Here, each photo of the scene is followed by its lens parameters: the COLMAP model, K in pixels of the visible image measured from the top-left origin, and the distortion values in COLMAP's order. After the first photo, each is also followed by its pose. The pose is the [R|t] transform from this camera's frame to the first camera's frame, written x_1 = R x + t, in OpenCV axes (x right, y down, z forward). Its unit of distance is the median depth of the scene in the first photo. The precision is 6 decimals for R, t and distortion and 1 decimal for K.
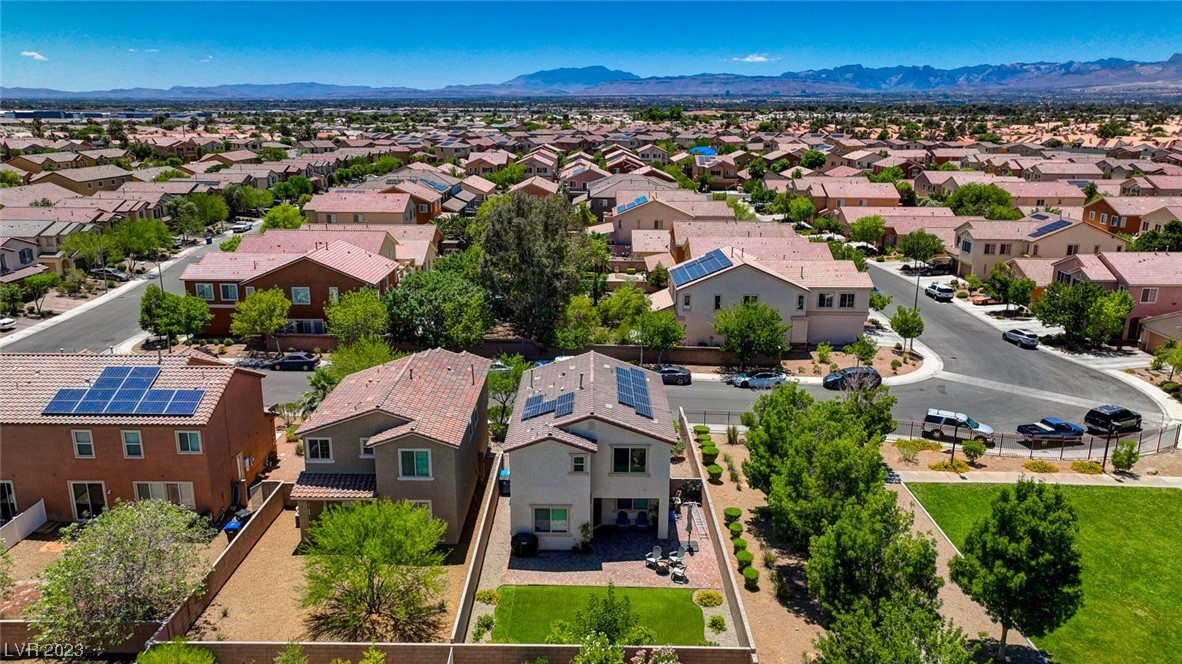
lens RADIAL K [[838.0, 0, 592.3], [0, 838.0, 334.6], [0, 0, 1]] dist [-0.000835, 0.016957]
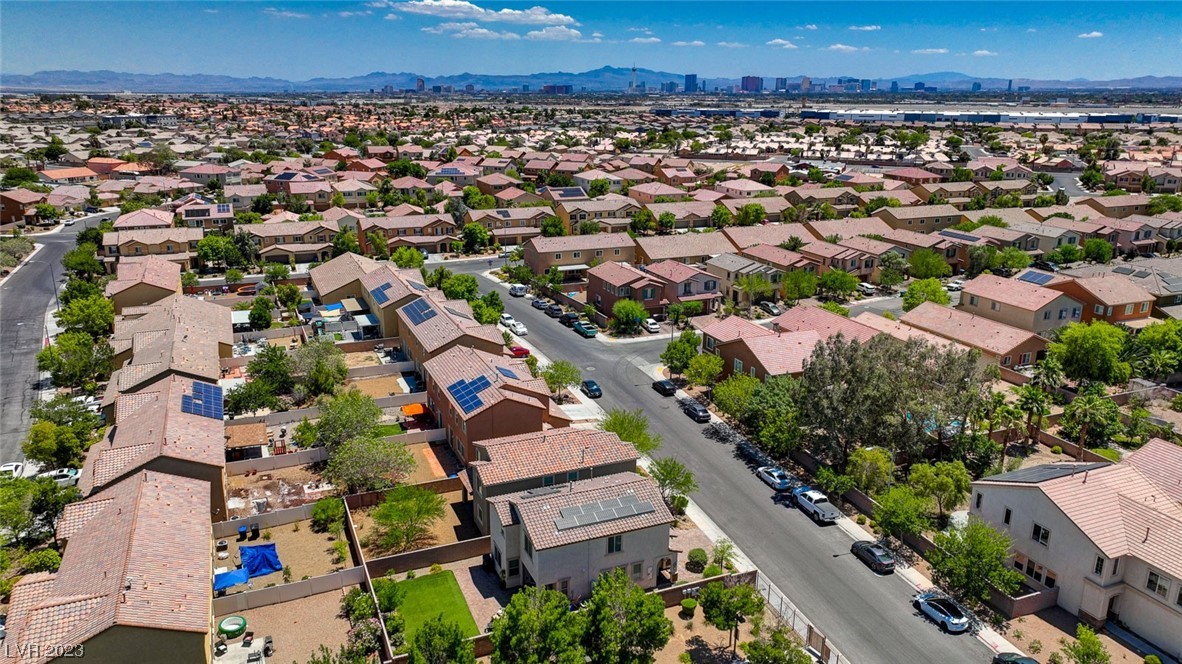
lens RADIAL K [[838.0, 0, 589.3], [0, 838.0, 331.6], [0, 0, 1]] dist [-0.000835, 0.016957]
pose [[0.393158, 0.255611, -0.883227, 0.607286], [-0.246624, 0.954699, 0.166513, -0.225291], [0.885778, 0.152359, 0.438387, 0.194608]]
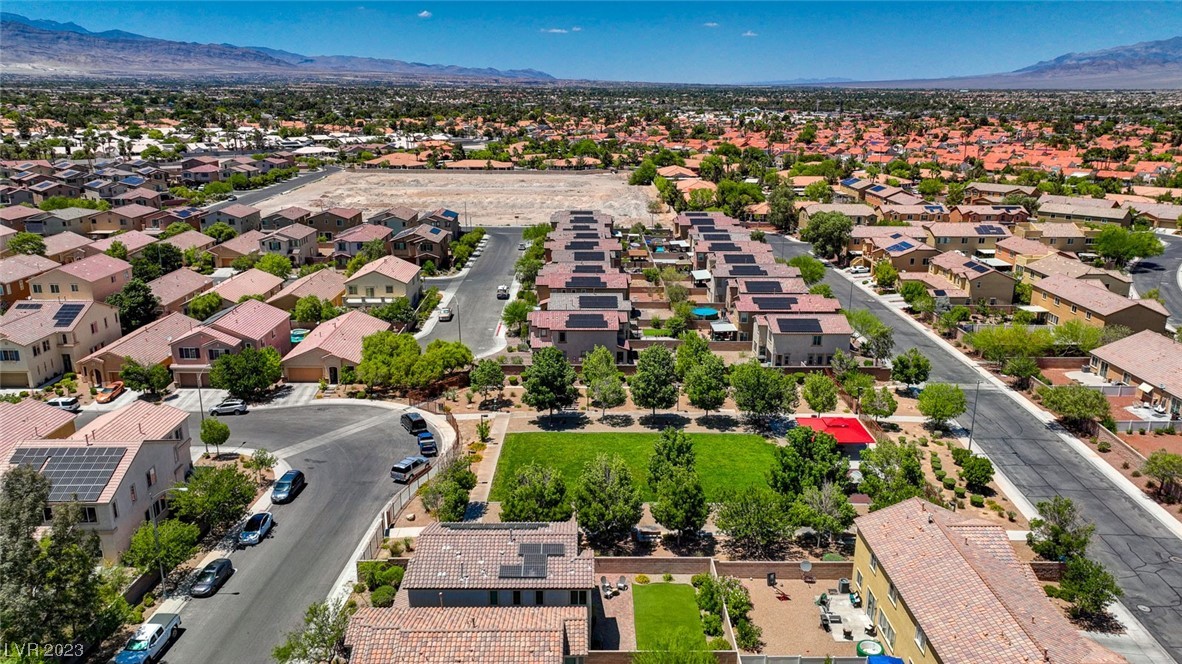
lens RADIAL K [[838.0, 0, 582.9], [0, 838.0, 358.0], [0, 0, 1]] dist [-0.000835, 0.016957]
pose [[-0.009227, -0.313644, 0.949496, -0.583708], [0.258891, 0.916411, 0.305231, -0.283624], [-0.965863, 0.248632, 0.072744, 0.384278]]
